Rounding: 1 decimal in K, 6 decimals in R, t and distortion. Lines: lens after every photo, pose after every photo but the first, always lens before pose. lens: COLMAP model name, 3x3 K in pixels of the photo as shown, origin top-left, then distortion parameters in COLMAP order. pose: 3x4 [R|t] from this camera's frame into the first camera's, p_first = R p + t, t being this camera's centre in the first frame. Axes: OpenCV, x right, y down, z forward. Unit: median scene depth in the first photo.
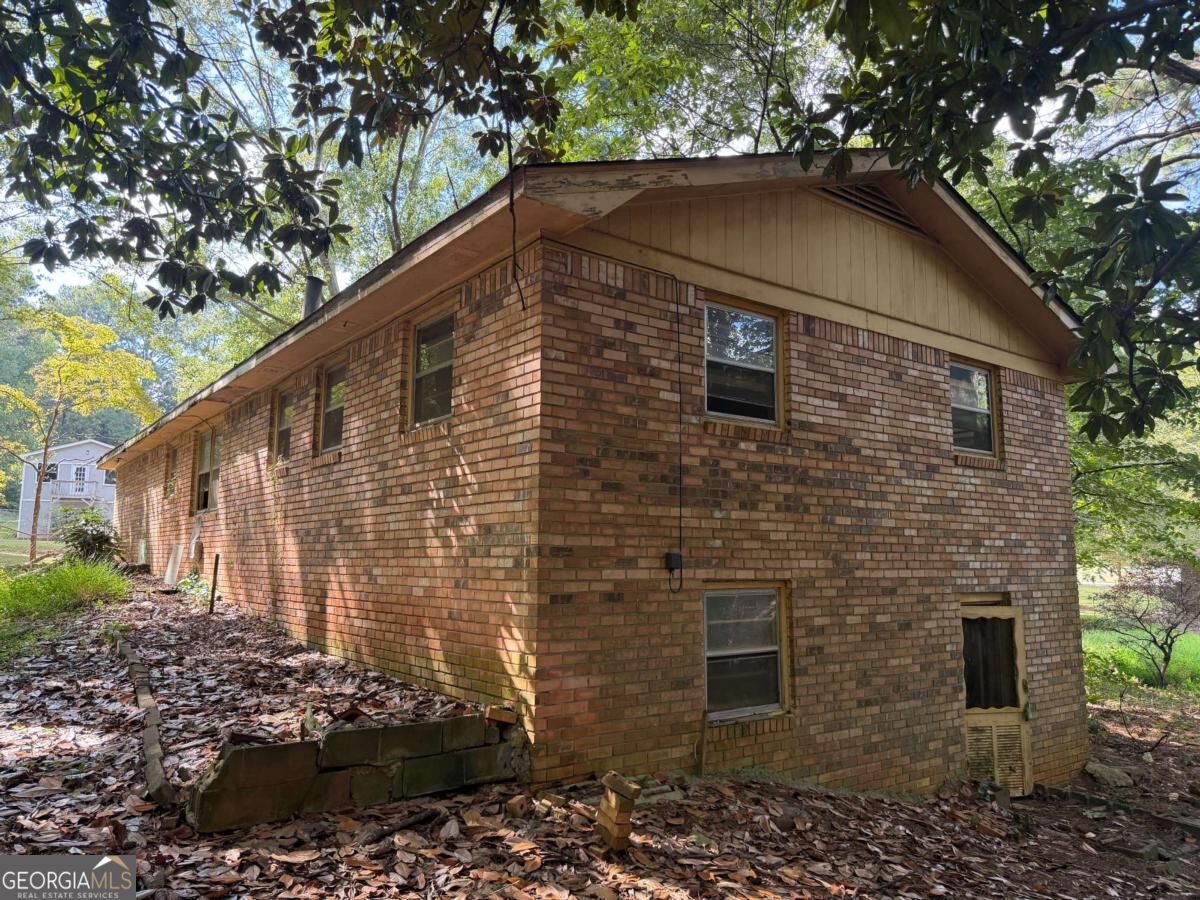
lens RADIAL K [[842.7, 0, 600.0], [0, 842.7, 448.3], [0, 0, 1]] dist [0.009423, 0.000192]
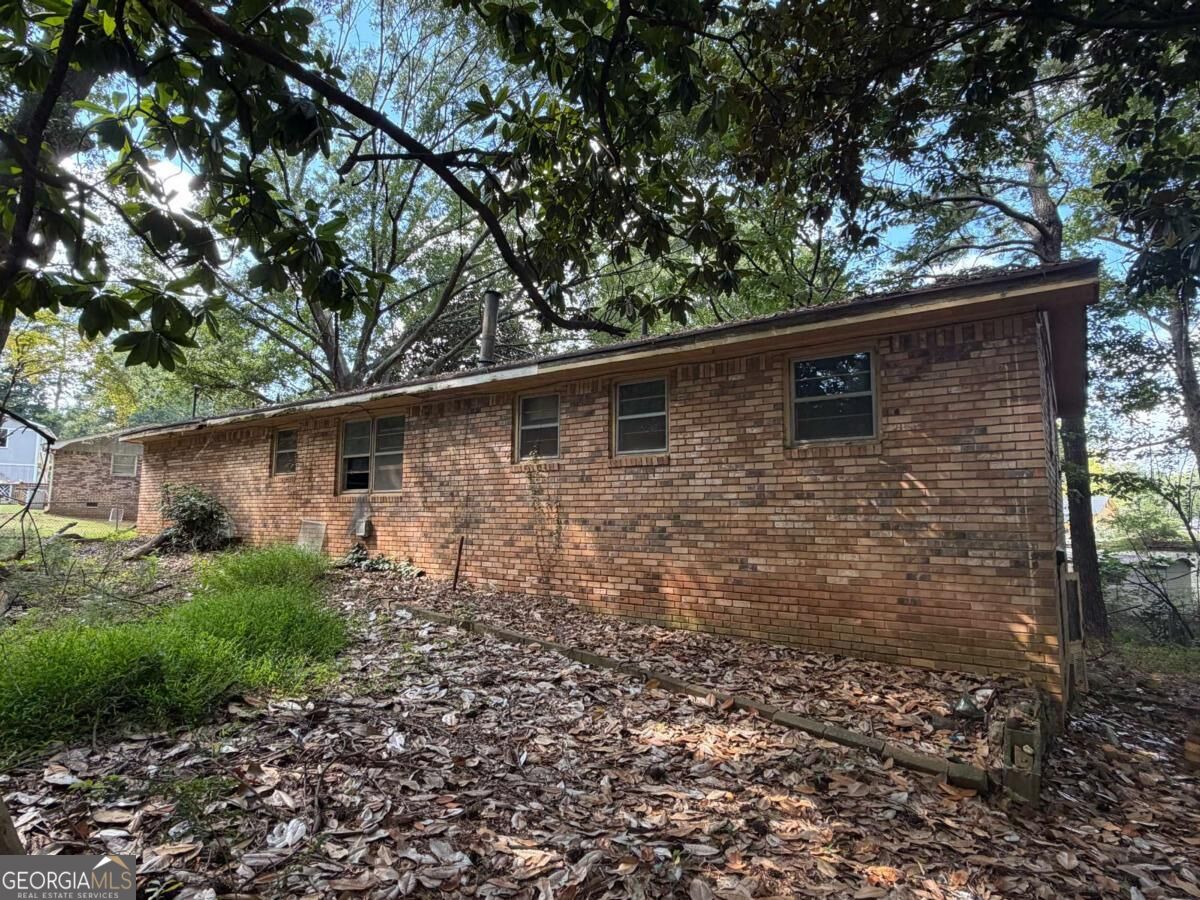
lens RADIAL K [[660.4, 0, 599.6], [0, 660.4, 450.7], [0, 0, 1]] dist [-0.004004, -0.000767]
pose [[0.957941, 0.040409, 0.284106, -0.896116], [-0.047631, 0.998693, 0.018552, -0.021169], [-0.282985, -0.031304, 0.958613, 0.201990]]
